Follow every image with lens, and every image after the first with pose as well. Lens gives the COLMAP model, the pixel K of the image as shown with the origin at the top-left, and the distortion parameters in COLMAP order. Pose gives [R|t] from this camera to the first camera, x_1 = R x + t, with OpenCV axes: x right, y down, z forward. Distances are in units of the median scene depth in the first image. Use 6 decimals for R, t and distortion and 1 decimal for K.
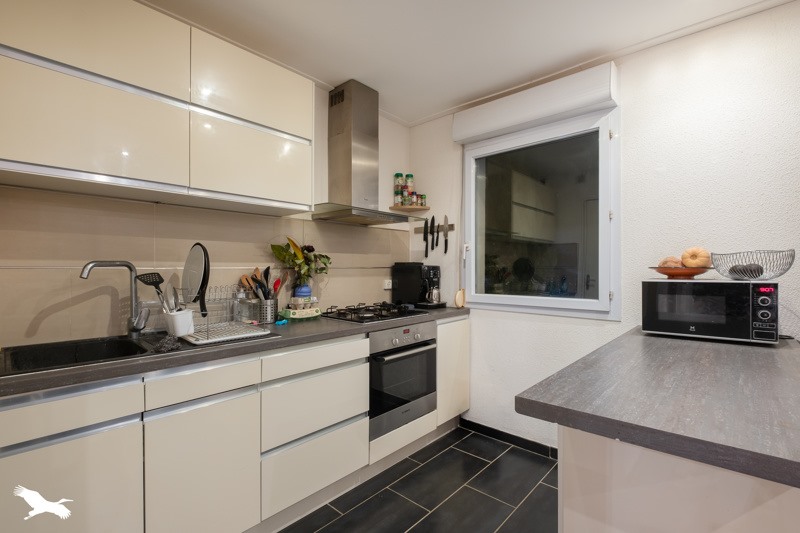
lens RADIAL K [[367.9, 0, 400.0], [0, 367.9, 266.5], [0, 0, 1]] dist [0.000893, 0.000117]
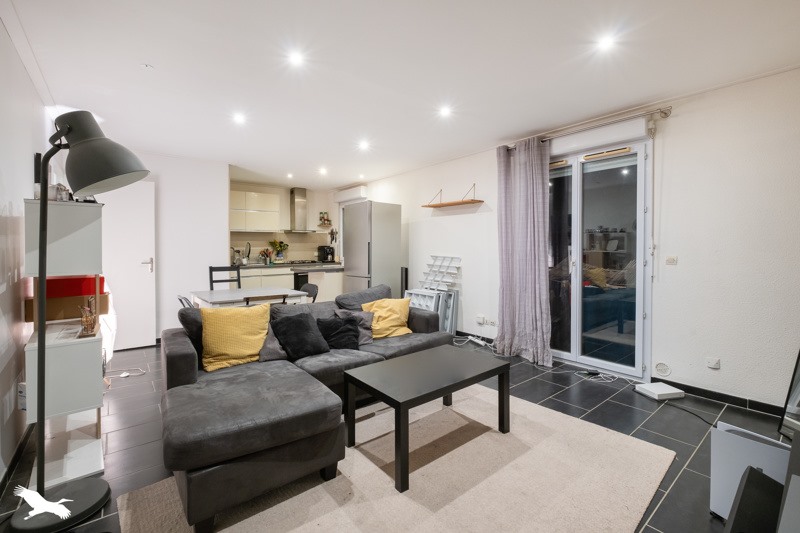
lens RADIAL K [[345.2, 0, 397.2], [0, 345.2, 262.8], [0, 0, 1]] dist [0.000762, 0.000122]
pose [[0.986577, 0.000730, -0.163295, 1.318057], [0.007878, 0.998613, 0.052058, -0.020183], [0.163107, -0.052645, 0.985203, -1.936178]]
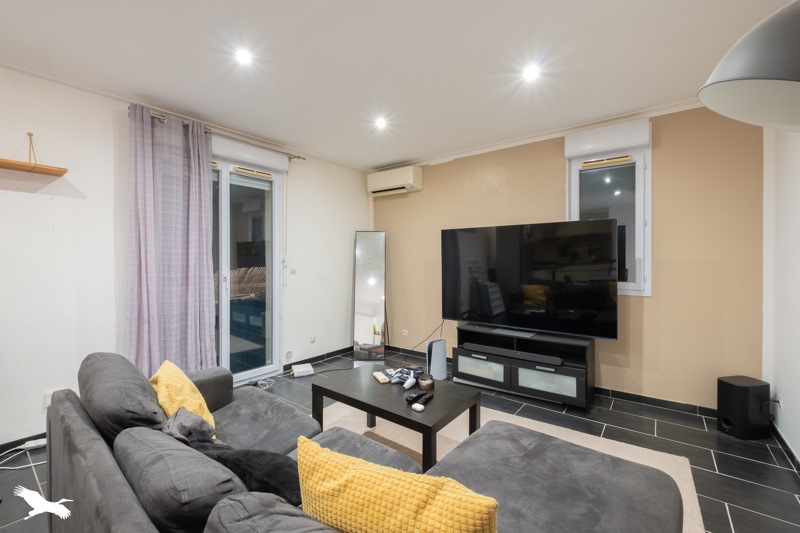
lens RADIAL K [[345.2, 0, 397.2], [0, 345.2, 262.8], [0, 0, 1]] dist [0.000762, 0.000122]
pose [[-0.063305, -0.002507, 0.997991, -3.337137], [-0.005413, 0.999983, 0.002169, 0.083420], [-0.997980, -0.005265, -0.063318, 3.197878]]
